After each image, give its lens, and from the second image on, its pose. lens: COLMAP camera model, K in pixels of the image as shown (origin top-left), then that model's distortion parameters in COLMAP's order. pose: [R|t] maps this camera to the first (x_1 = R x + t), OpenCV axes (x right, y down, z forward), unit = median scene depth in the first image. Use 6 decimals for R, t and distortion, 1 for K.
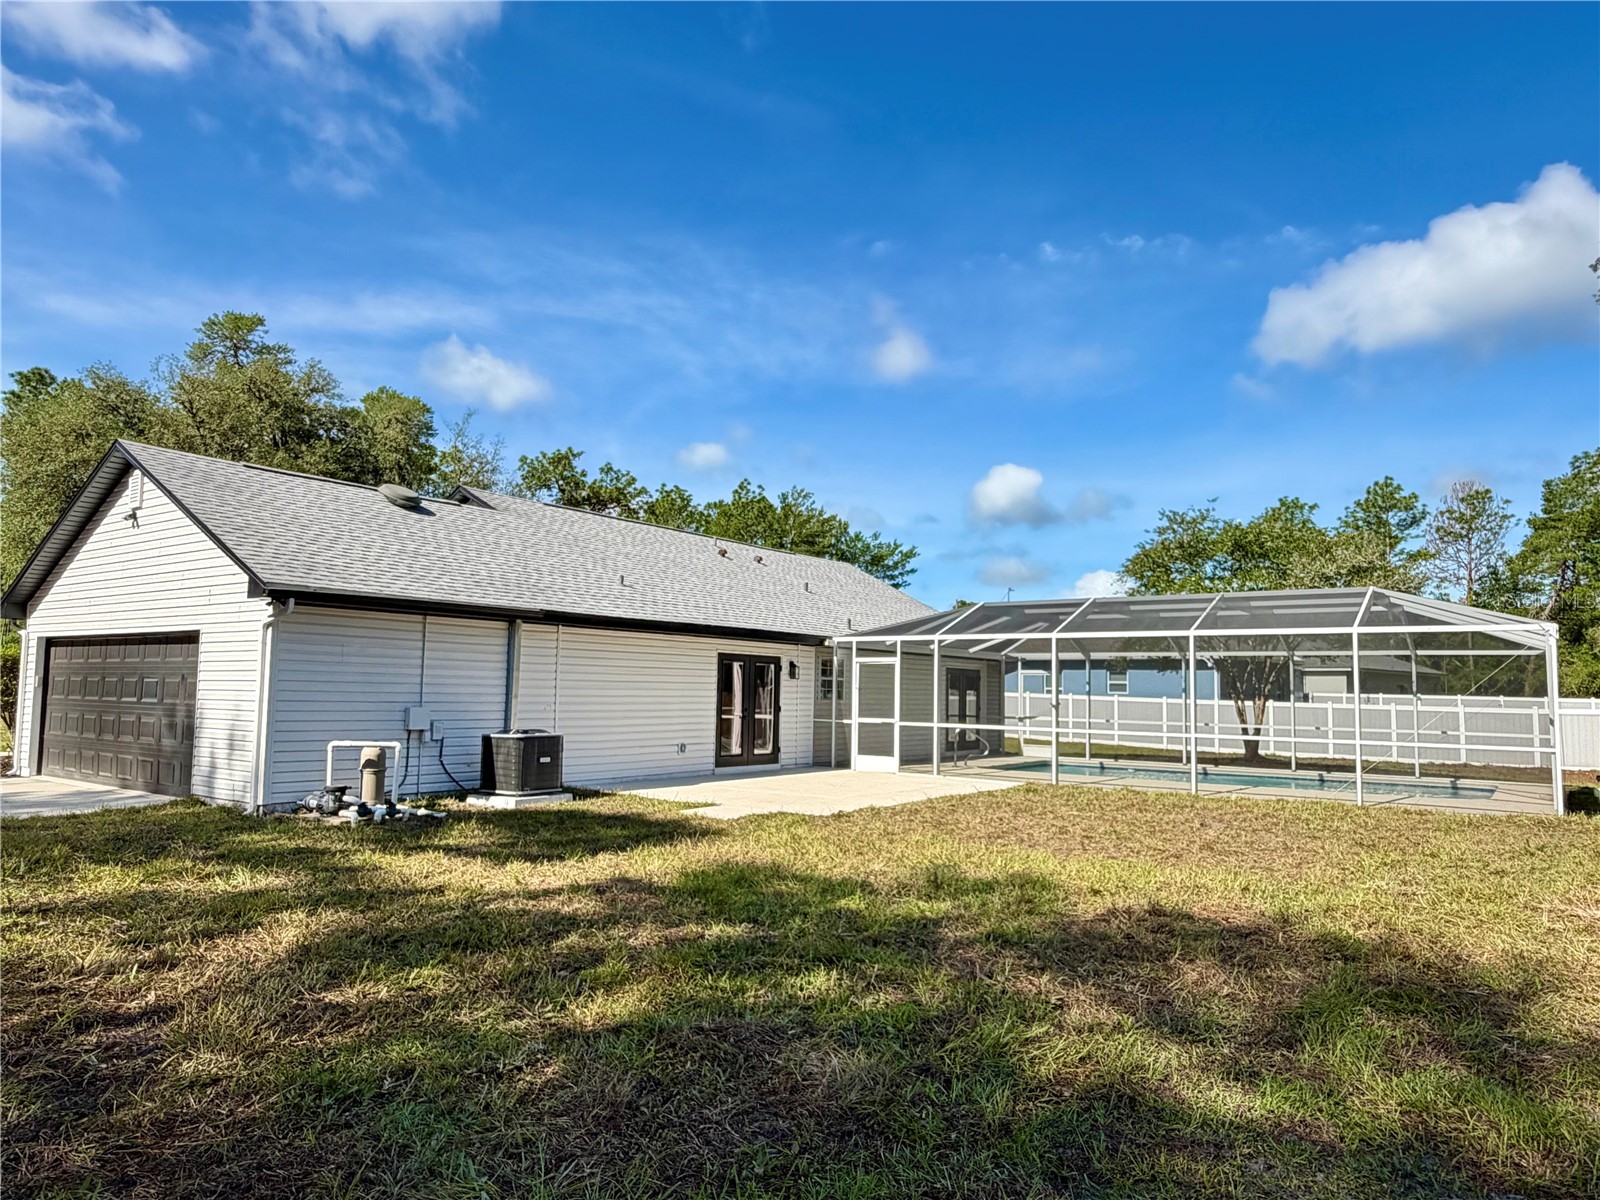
lens RADIAL K [[1052.9, 0, 800.0], [0, 1052.9, 600.0], [0, 0, 1]] dist [0.002092, 0.001088]
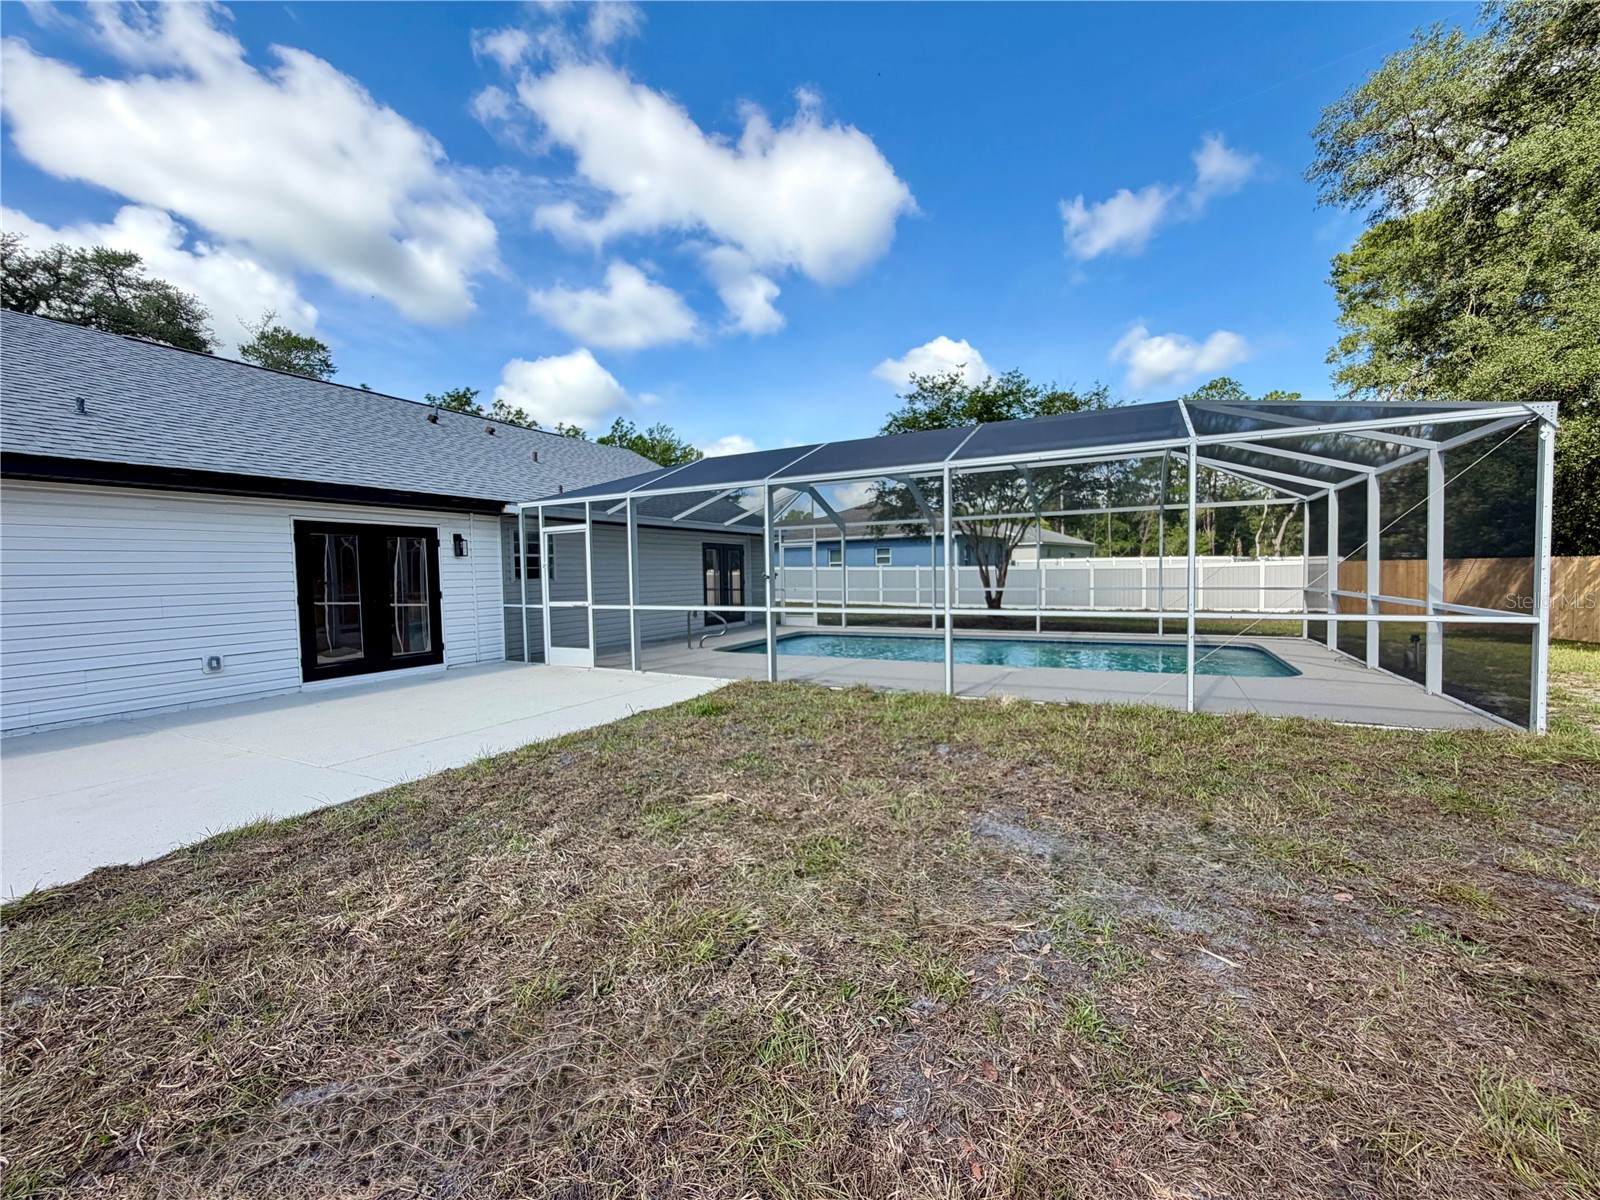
lens RADIAL K [[643.3, 0, 800.0], [0, 643.3, 600.0], [0, 0, 1]] dist [0.001564, -0.000039]
pose [[0.988388, -0.044088, 0.145417, 0.172722], [0.024623, 0.990806, 0.133032, 0.049293], [-0.149945, -0.127906, 0.980386, 0.480612]]
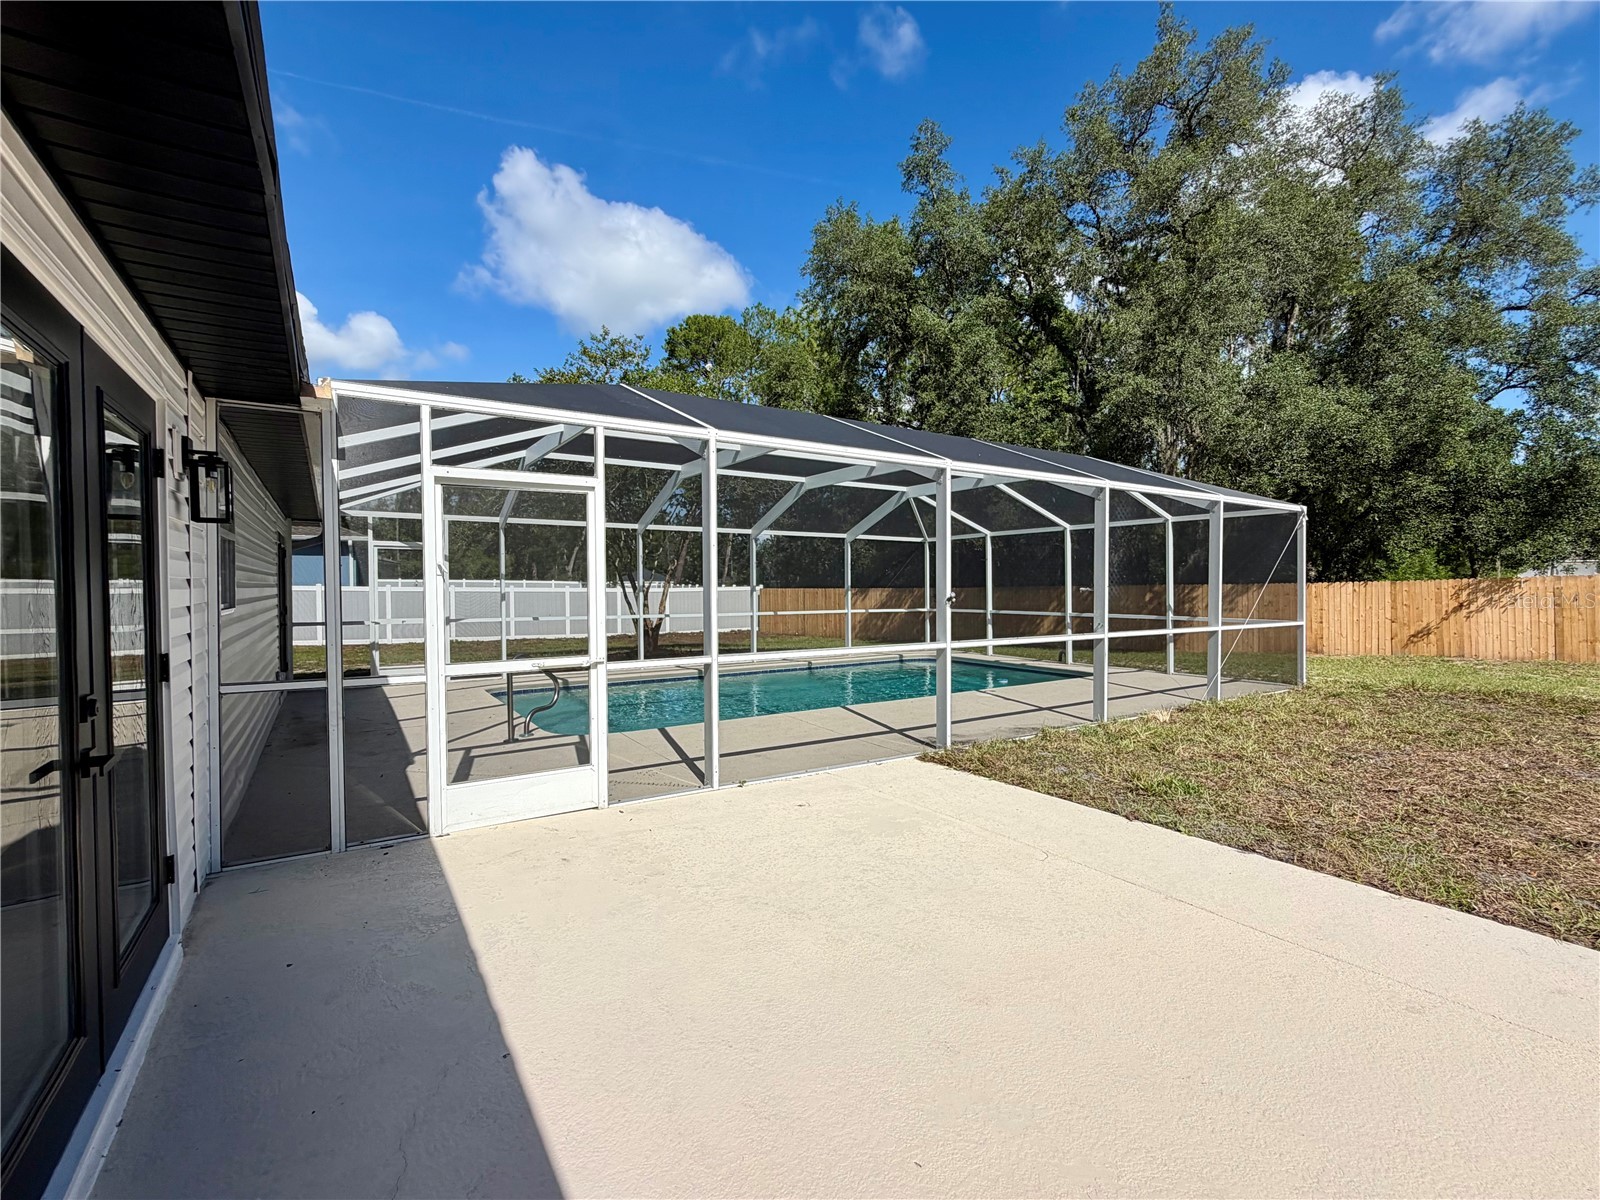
lens RADIAL K [[706.3, 0, 800.0], [0, 706.3, 600.0], [0, 0, 1]] dist [-0.000507, -0.000033]
pose [[0.357632, -0.033220, 0.933272, -0.093537], [-0.078638, 0.994746, 0.065542, 0.071137], [-0.930546, -0.096831, 0.353141, 0.826976]]
